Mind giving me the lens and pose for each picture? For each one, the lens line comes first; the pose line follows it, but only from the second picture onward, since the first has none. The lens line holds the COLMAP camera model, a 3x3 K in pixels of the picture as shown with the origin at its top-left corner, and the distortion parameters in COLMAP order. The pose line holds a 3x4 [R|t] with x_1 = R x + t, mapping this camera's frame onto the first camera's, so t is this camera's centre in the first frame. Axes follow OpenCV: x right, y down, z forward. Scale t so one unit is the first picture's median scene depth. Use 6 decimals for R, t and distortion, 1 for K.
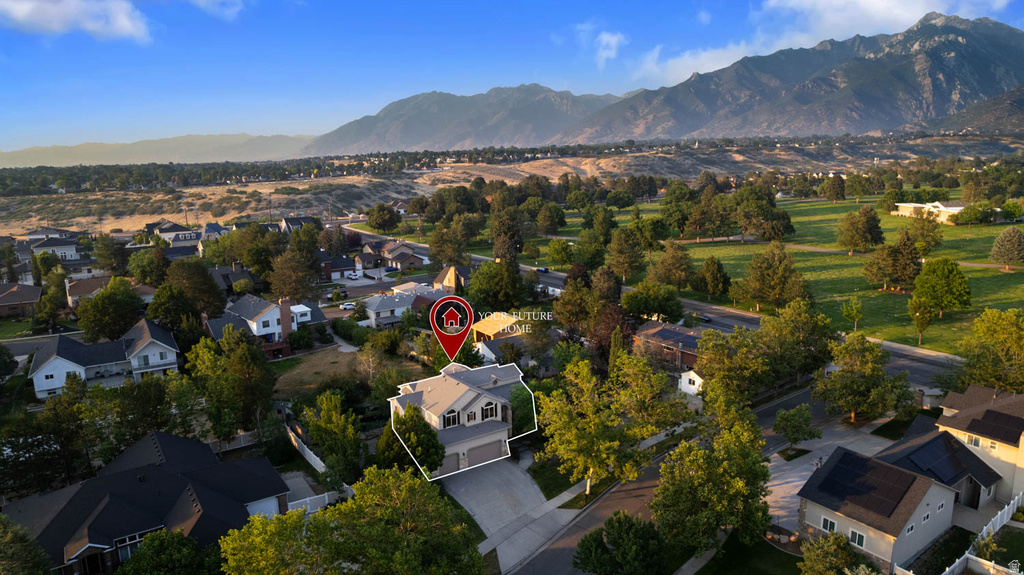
lens RADIAL K [[650.0, 0, 512.0], [0, 650.0, 287.5], [0, 0, 1]] dist [-0.074749, 0.072725]
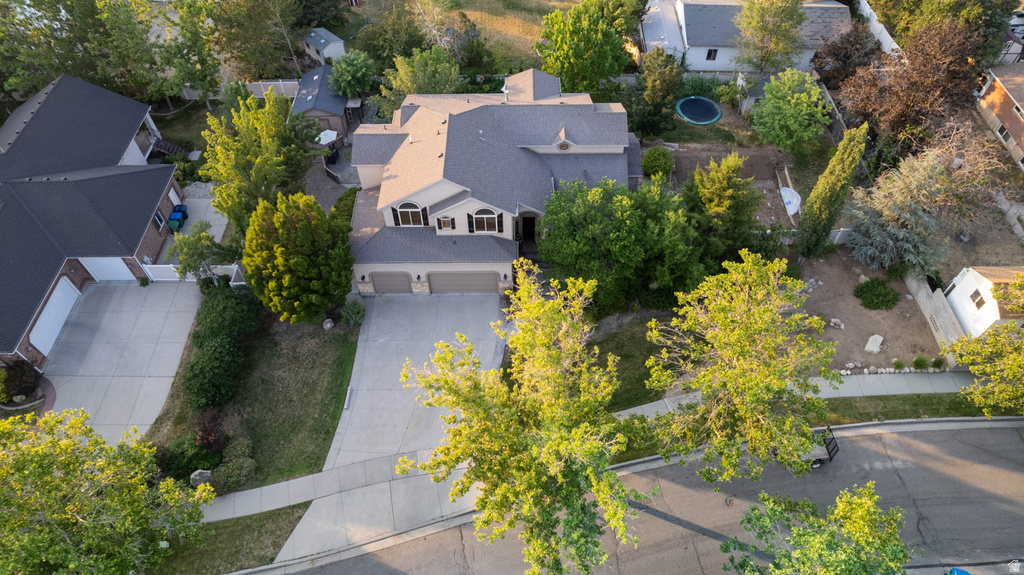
lens RADIAL K [[650.0, 0, 512.0], [0, 650.0, 287.5], [0, 0, 1]] dist [-0.074749, 0.072725]
pose [[0.818098, 0.452468, -0.354948, 0.200464], [-0.110804, 0.729672, 0.674760, -0.134807], [0.564303, -0.512691, 0.647079, 0.653643]]
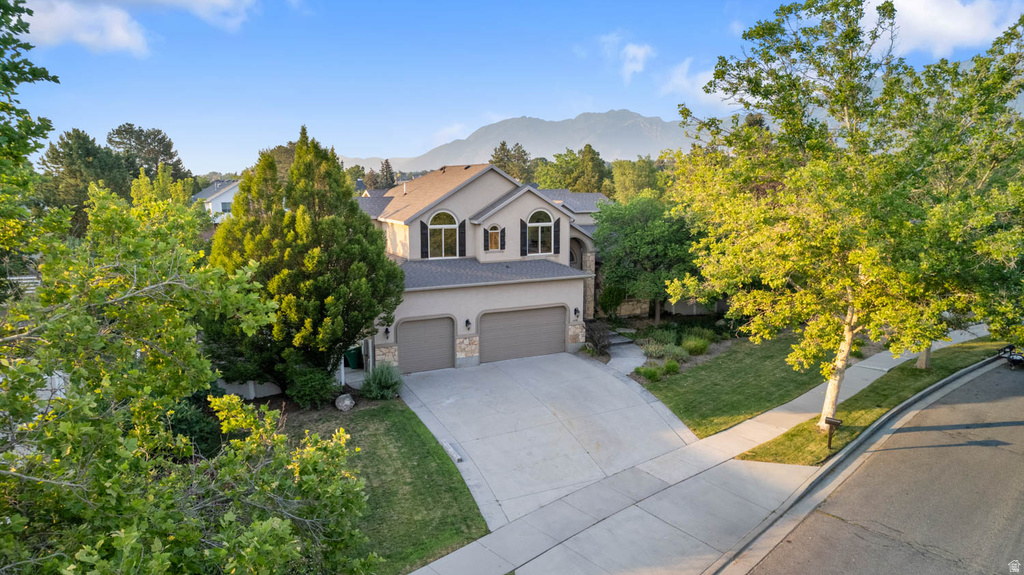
lens RADIAL K [[650.0, 0, 512.0], [0, 650.0, 287.5], [0, 0, 1]] dist [-0.074749, 0.072725]
pose [[0.991268, 0.035182, -0.127082, 0.000737], [-0.040017, 0.998561, -0.035698, 0.244235], [0.125643, 0.040472, 0.991250, 0.603555]]
